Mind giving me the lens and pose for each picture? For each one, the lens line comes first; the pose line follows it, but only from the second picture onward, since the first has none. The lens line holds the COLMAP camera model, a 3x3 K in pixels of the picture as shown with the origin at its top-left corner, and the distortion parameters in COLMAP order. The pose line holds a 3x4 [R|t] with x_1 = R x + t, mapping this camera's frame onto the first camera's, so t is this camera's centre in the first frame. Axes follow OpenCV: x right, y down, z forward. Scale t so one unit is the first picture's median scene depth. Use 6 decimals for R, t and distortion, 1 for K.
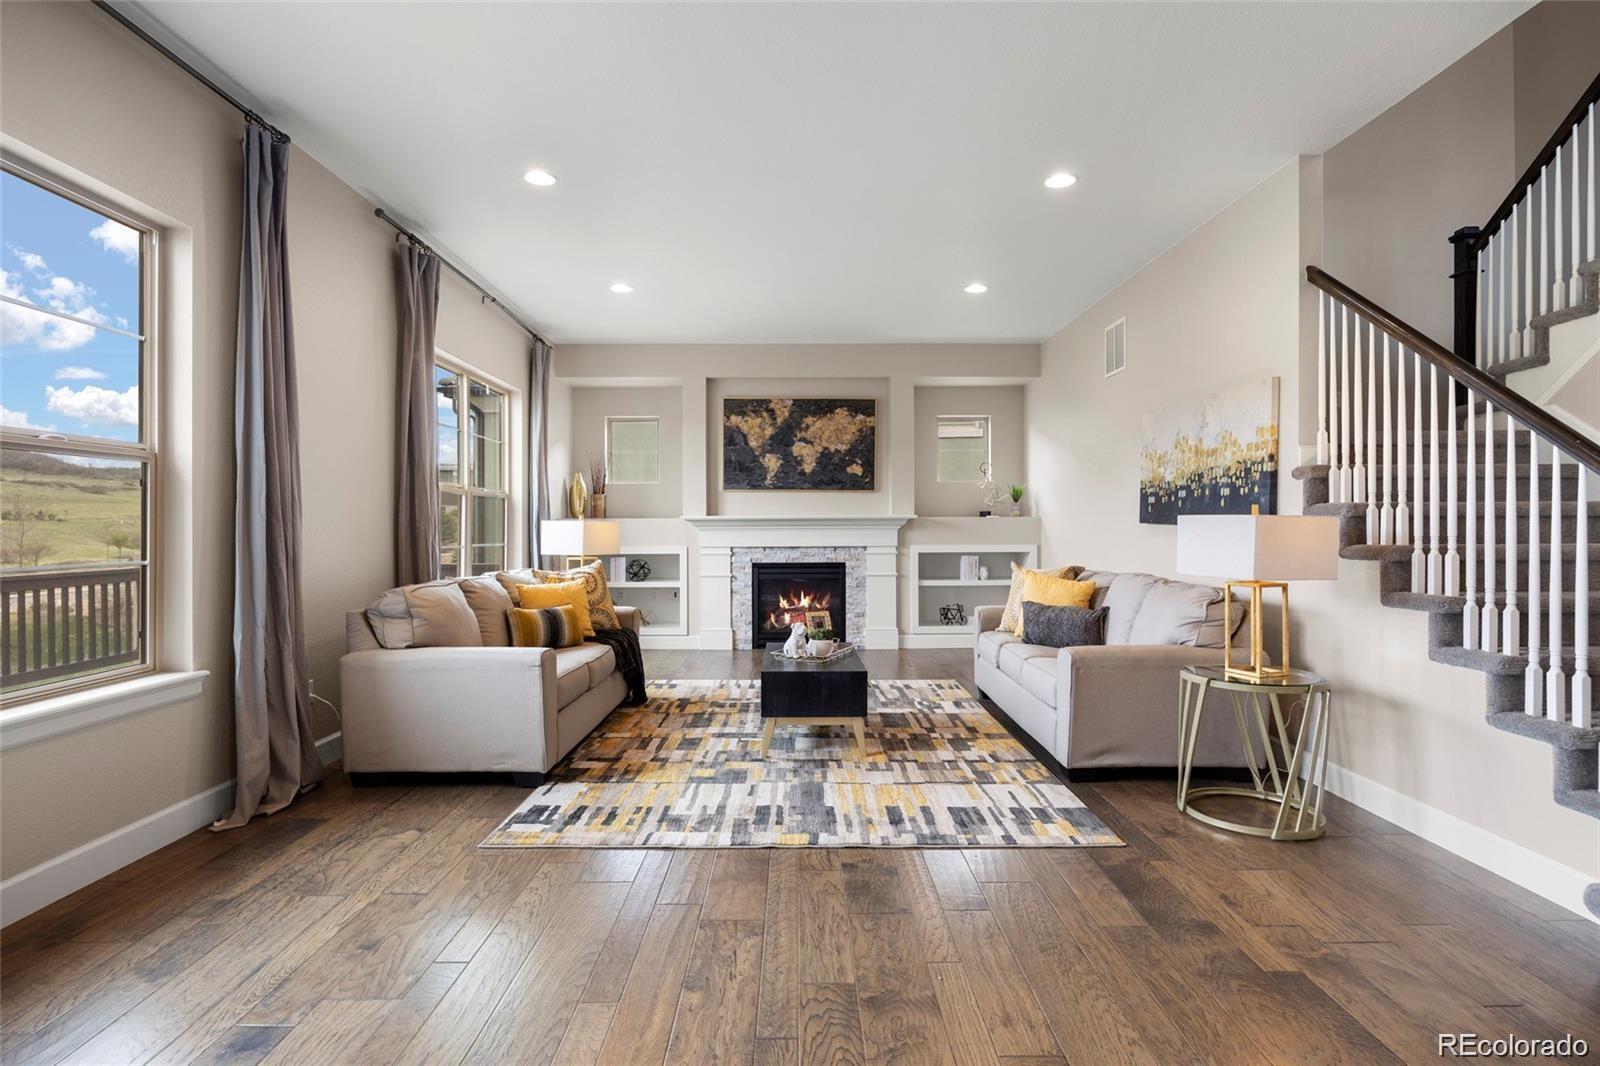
lens RADIAL K [[803.0, 0, 800.7], [0, 803.0, 522.9], [0, 0, 1]] dist [-0.004379, -0.000895]
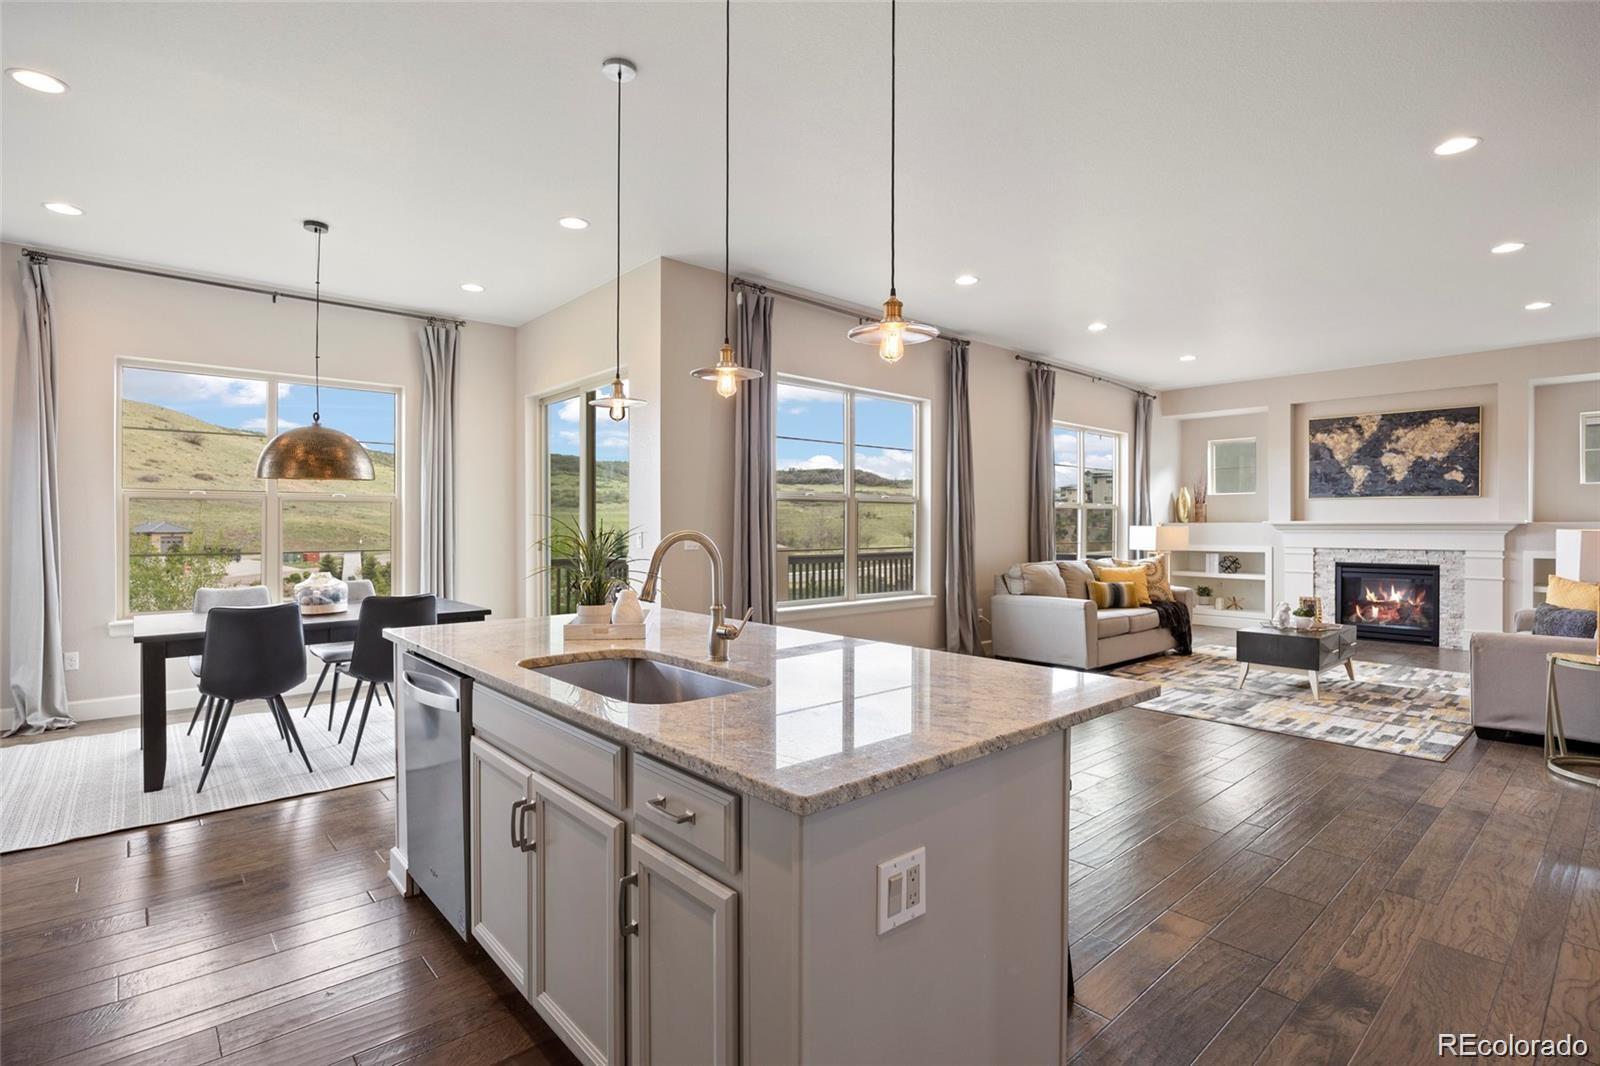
lens RADIAL K [[768.3, 0, 803.3], [0, 768.3, 526.4], [0, 0, 1]] dist [-0.011961, -0.000768]
pose [[0.658634, 0.003681, -0.752455, 0.375647], [0.002581, 0.999971, 0.007151, -0.015645], [0.752459, -0.006652, 0.658605, -0.414078]]
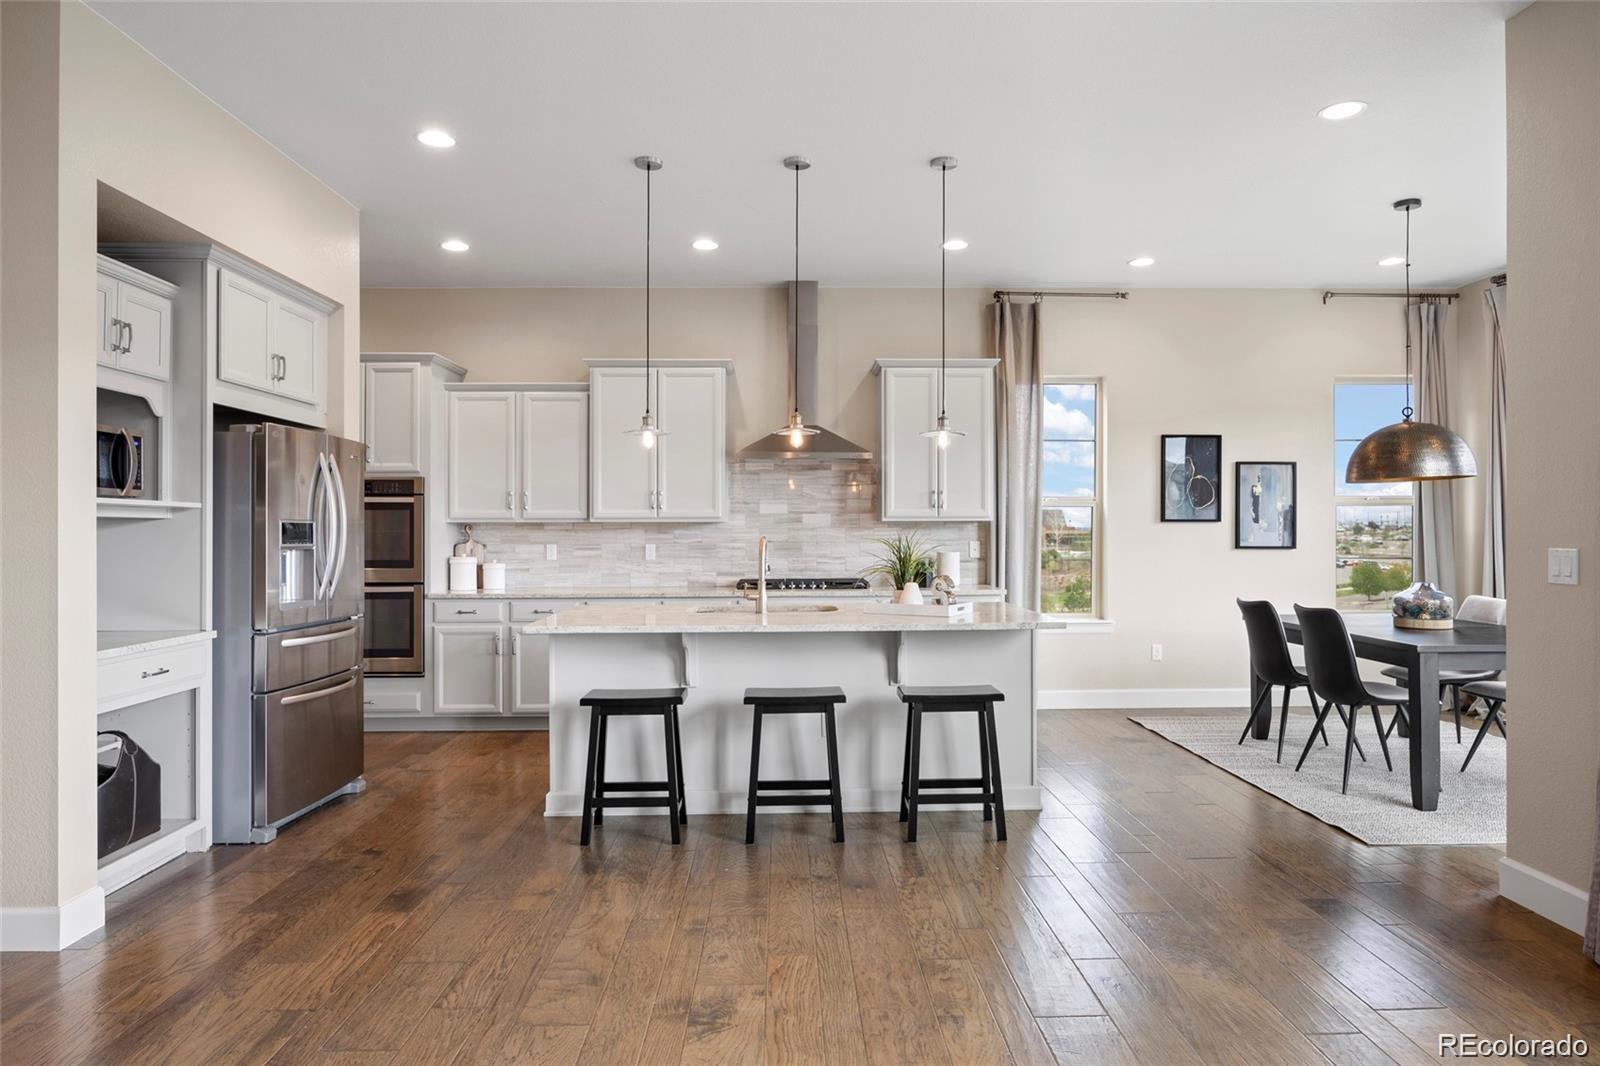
lens RADIAL K [[960.9, 0, 803.3], [0, 960.9, 528.2], [0, 0, 1]] dist [-0.006793, -0.001027]
pose [[-0.999857, 0.006920, -0.015432, 0.015185], [0.007044, 0.999943, -0.007994, -0.011364], [0.015376, -0.008102, -0.999849, 0.680413]]
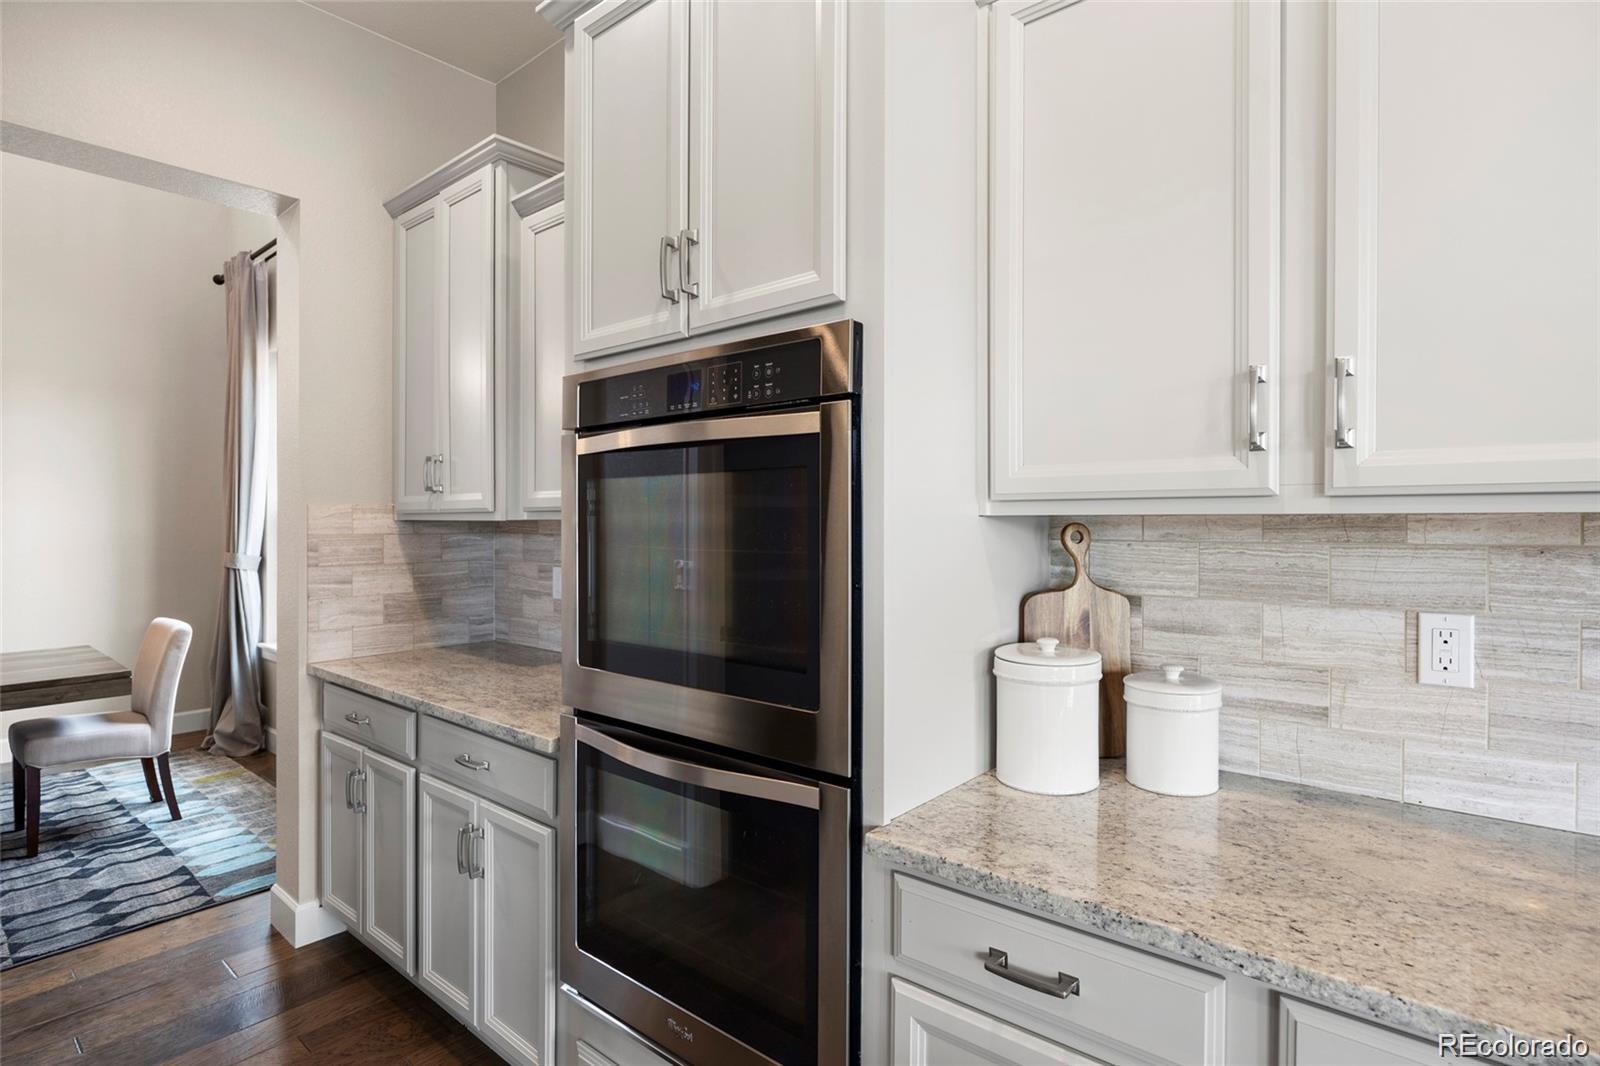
lens RADIAL K [[811.4, 0, 806.6], [0, 811.4, 527.3], [0, 0, 1]] dist [-0.004776, -0.000550]
pose [[-0.759547, 0.002050, 0.650449, 0.318189], [0.000663, 0.999997, -0.002378, -0.027026], [-0.650452, -0.001375, -0.759546, -0.300476]]
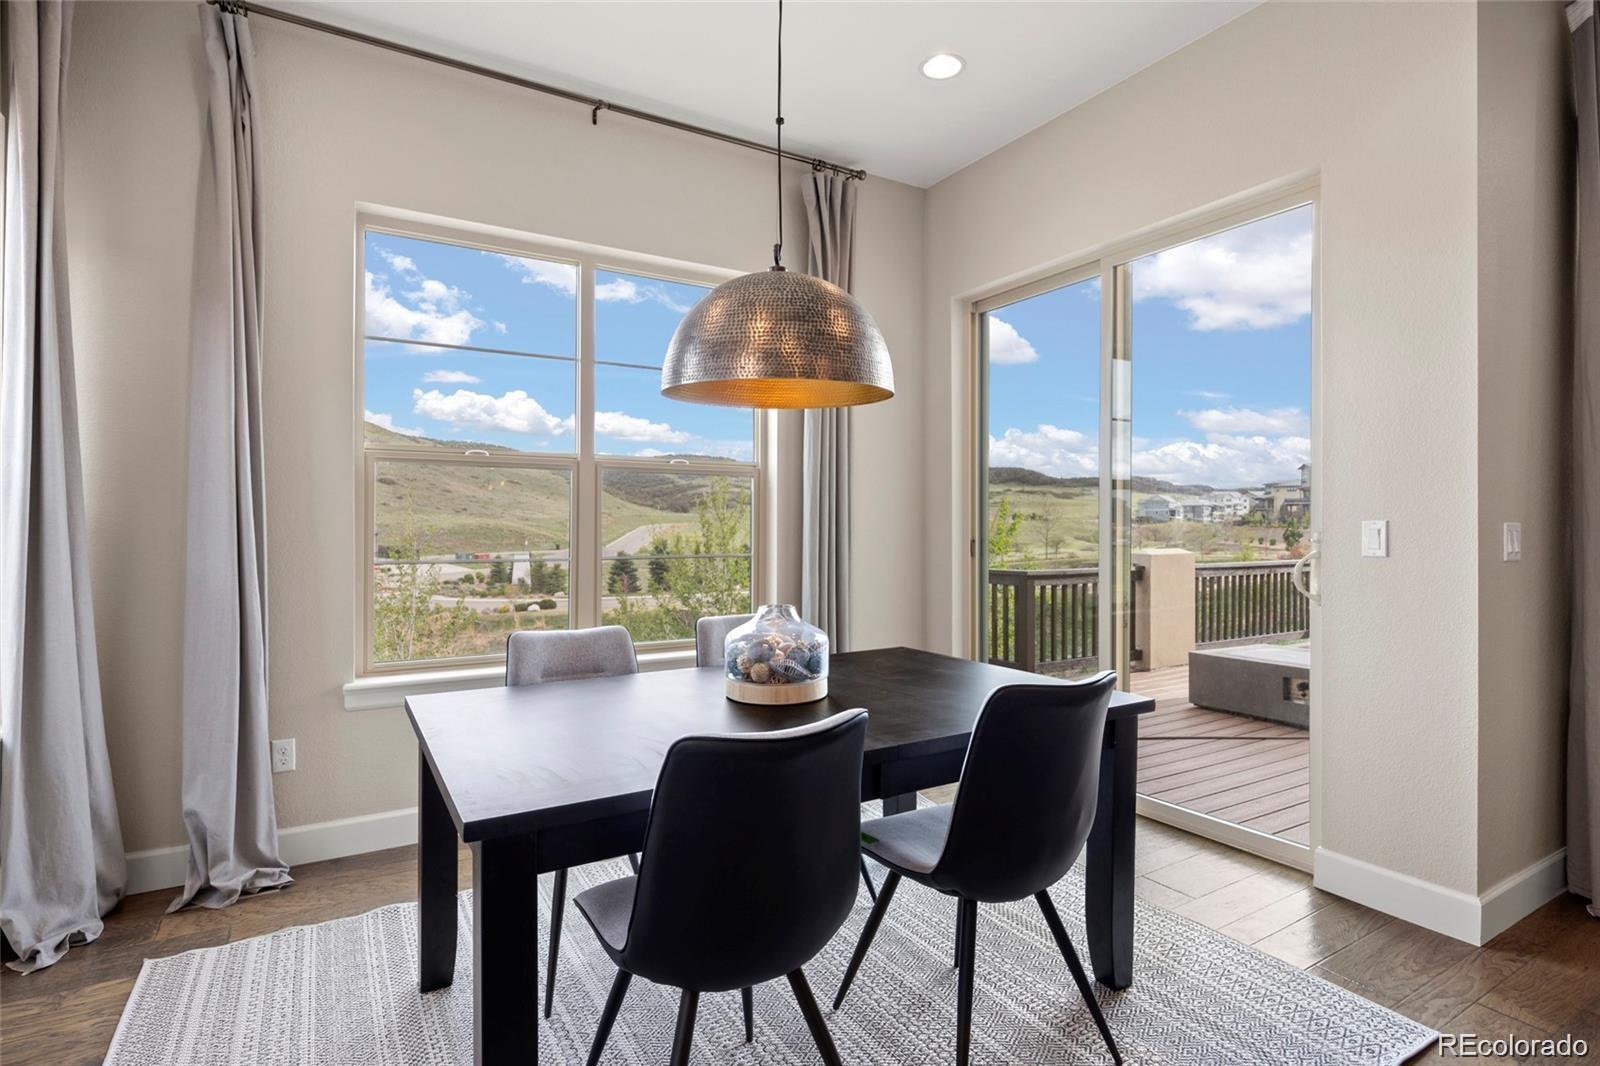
lens RADIAL K [[811.4, 0, 806.6], [0, 811.4, 527.3], [0, 0, 1]] dist [-0.004776, -0.000550]
pose [[0.508446, 0.002699, -0.861090, -0.260300], [0.001705, 0.999990, 0.004141, -0.002468], [0.861092, -0.003574, 0.508436, -0.450821]]
